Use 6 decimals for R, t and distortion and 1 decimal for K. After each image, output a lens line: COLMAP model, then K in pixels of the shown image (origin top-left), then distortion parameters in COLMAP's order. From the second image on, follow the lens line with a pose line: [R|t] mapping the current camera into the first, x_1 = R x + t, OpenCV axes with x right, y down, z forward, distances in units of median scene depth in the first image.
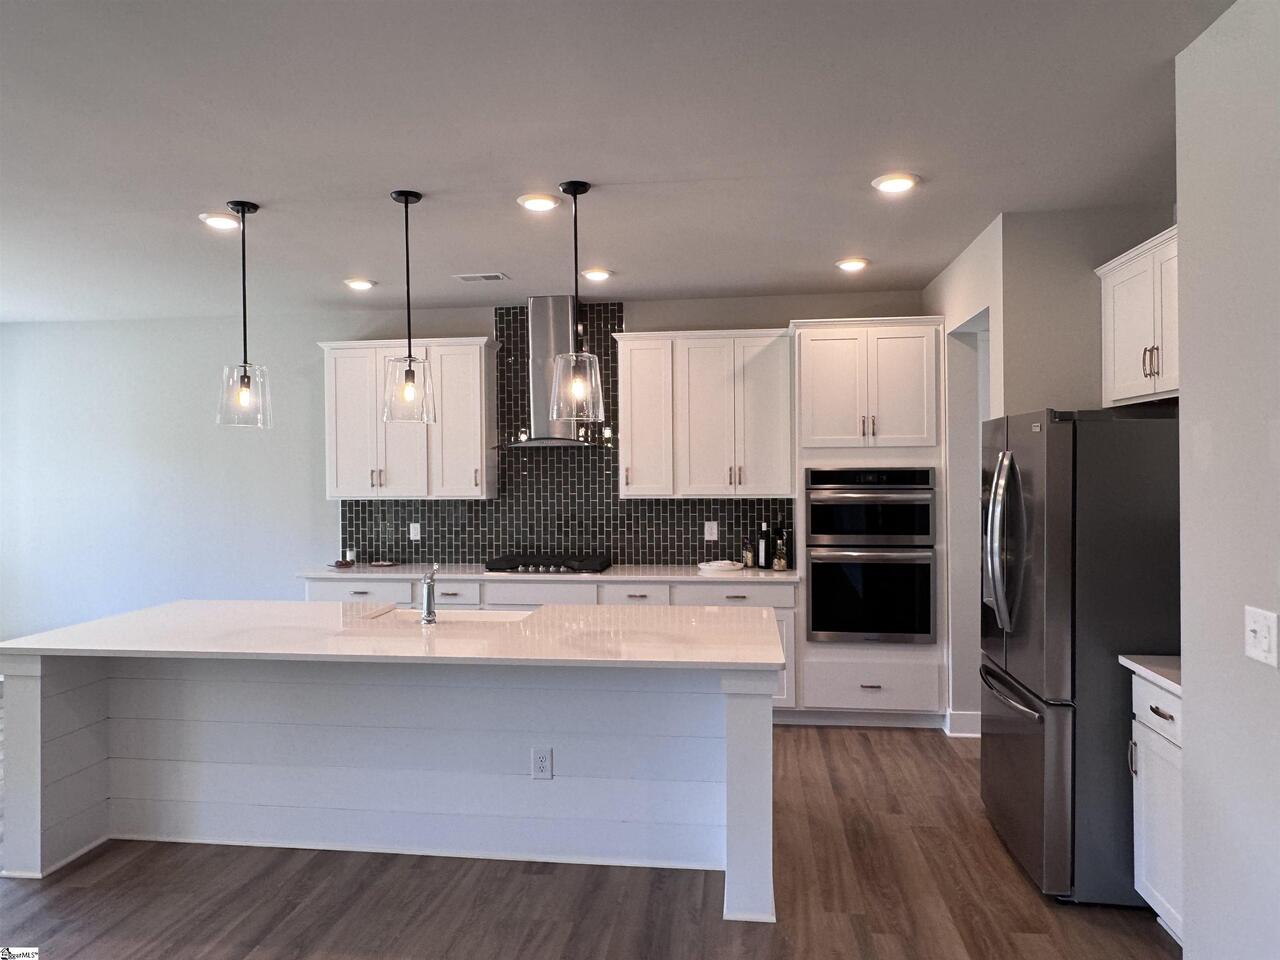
lens RADIAL K [[865.2, 0, 626.2], [0, 865.2, 471.1], [0, 0, 1]] dist [-0.005813, 0.003477]
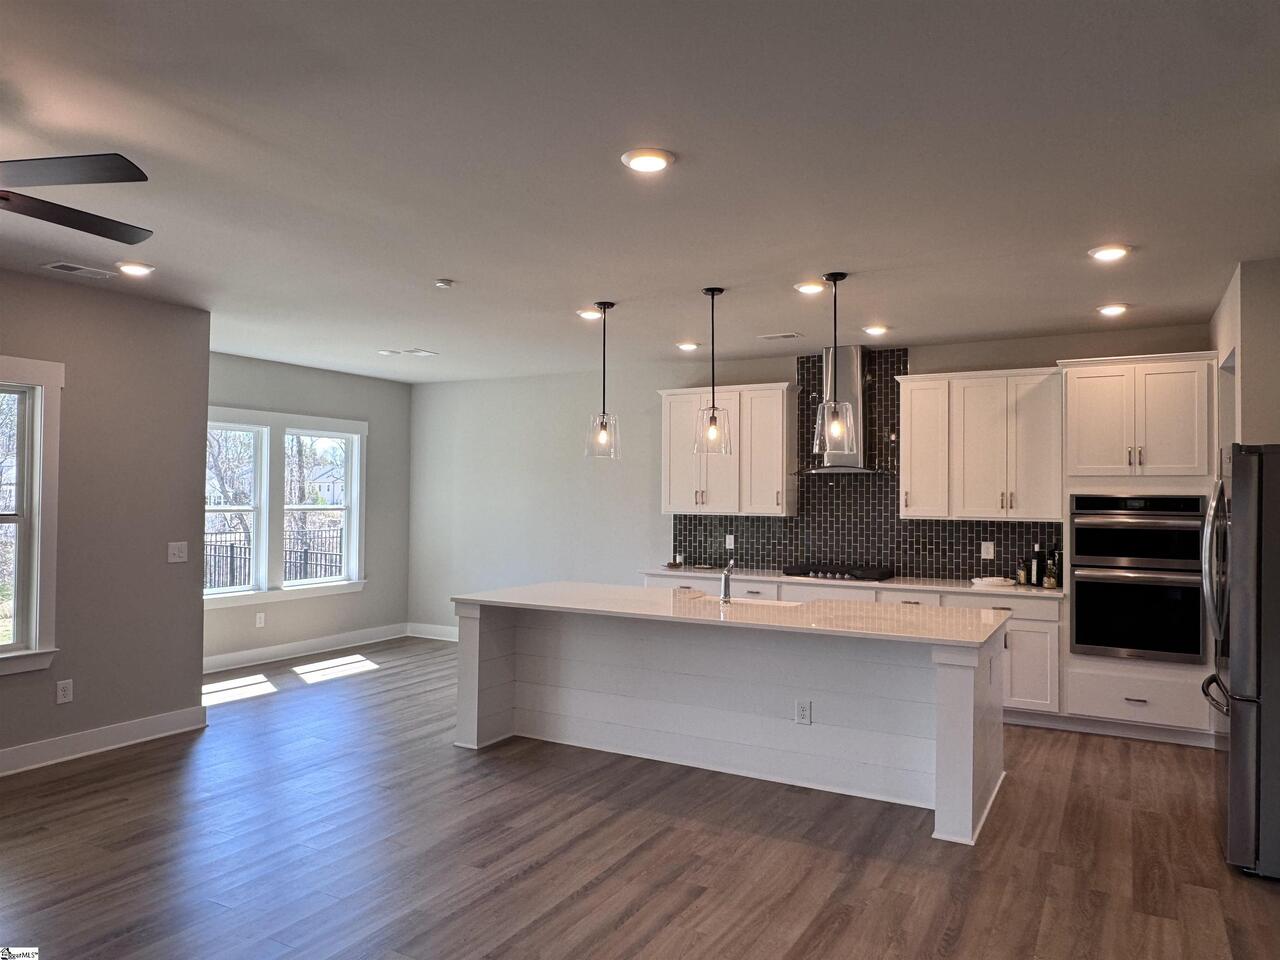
lens RADIAL K [[865.2, 0, 636.0], [0, 865.2, 478.7], [0, 0, 1]] dist [-0.005813, 0.003477]
pose [[0.928429, 0.009691, -0.371383, 0.103835], [-0.017805, 0.999672, -0.018426, 0.006825], [0.371083, 0.023719, 0.928297, -0.225887]]
